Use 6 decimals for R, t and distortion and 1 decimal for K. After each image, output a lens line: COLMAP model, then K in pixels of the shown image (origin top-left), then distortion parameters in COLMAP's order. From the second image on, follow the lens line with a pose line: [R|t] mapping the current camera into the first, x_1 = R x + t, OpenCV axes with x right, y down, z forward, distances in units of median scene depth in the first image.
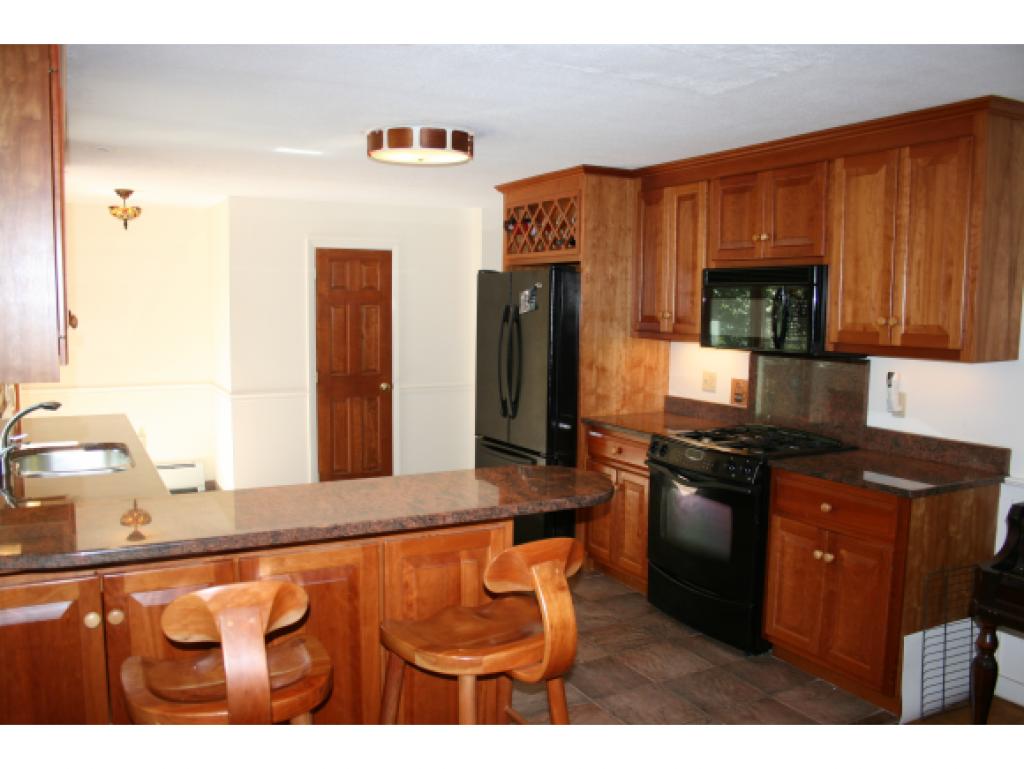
lens RADIAL K [[844.5, 0, 509.9], [0, 844.5, 385.1], [0, 0, 1]] dist [-0.126055, 0.038122]
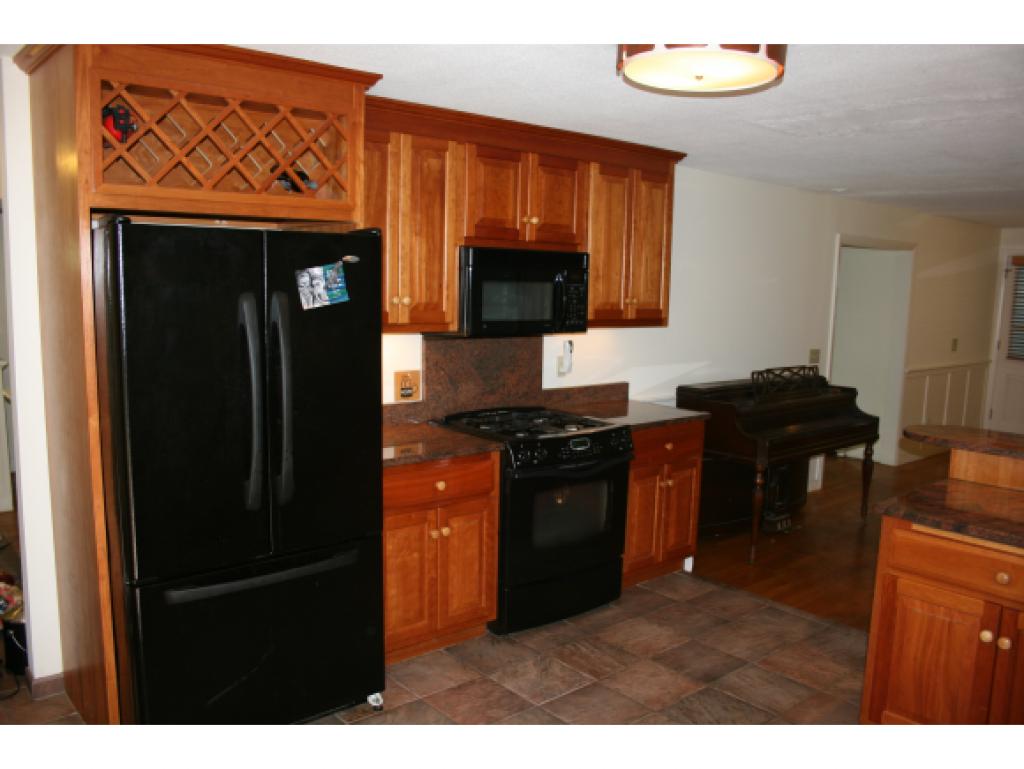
lens RADIAL K [[844.5, 0, 516.0], [0, 844.5, 392.6], [0, 0, 1]] dist [-0.126055, 0.038122]
pose [[-0.203124, -0.149221, 0.967716, -0.725787], [0.065926, 0.983992, 0.165569, -0.148093], [-0.976931, 0.097429, -0.190035, 1.280114]]
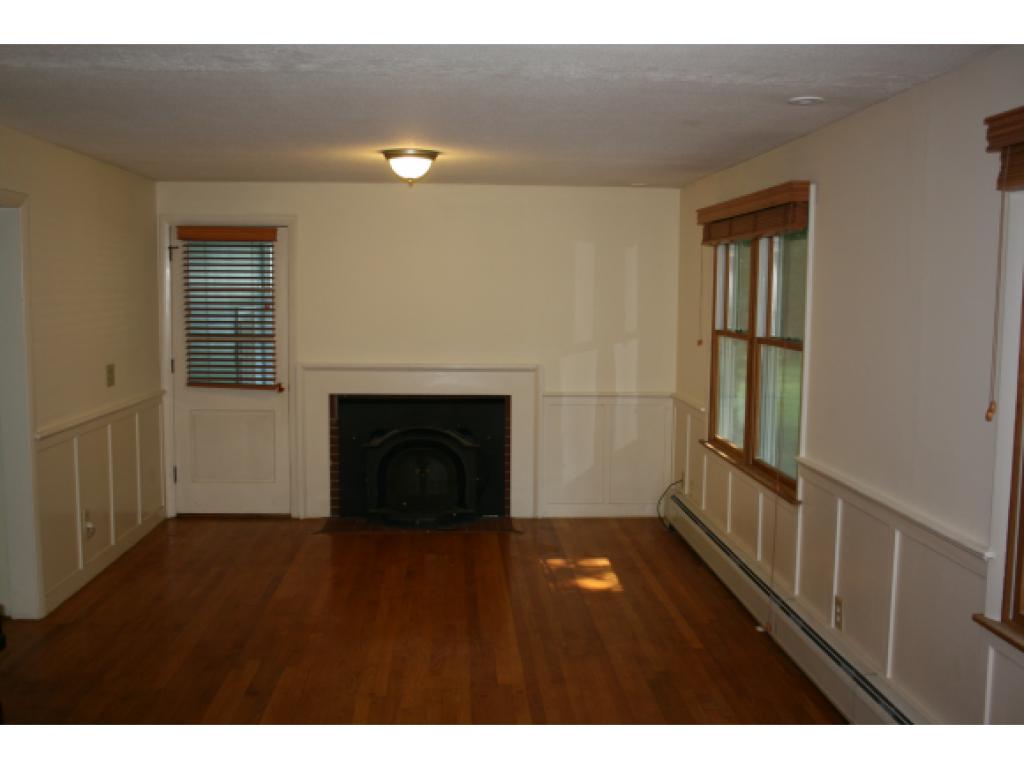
lens RADIAL K [[1016.2, 0, 507.5], [0, 1016.2, 424.2], [0, 0, 1]] dist [-0.082766, 0.000000]
pose [[-0.898325, -0.076904, 0.432548, -0.065276], [0.022391, 0.975266, 0.219897, -0.090234], [-0.438760, 0.207224, -0.874384, 0.814377]]
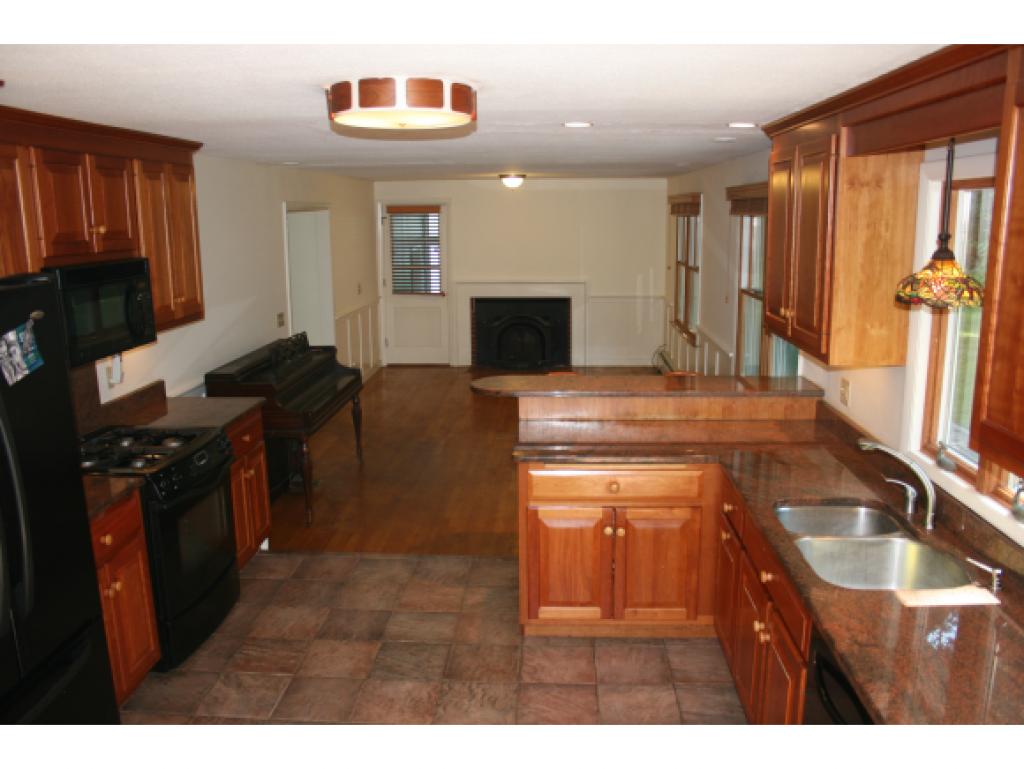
lens RADIAL K [[844.5, 0, 515.6], [0, 844.5, 394.2], [0, 0, 1]] dist [-0.126055, 0.038122]
pose [[-0.847274, -0.115949, 0.518345, -0.584193], [0.049883, 0.954200, 0.294982, -0.256255], [-0.528808, 0.275788, -0.802685, 1.585638]]
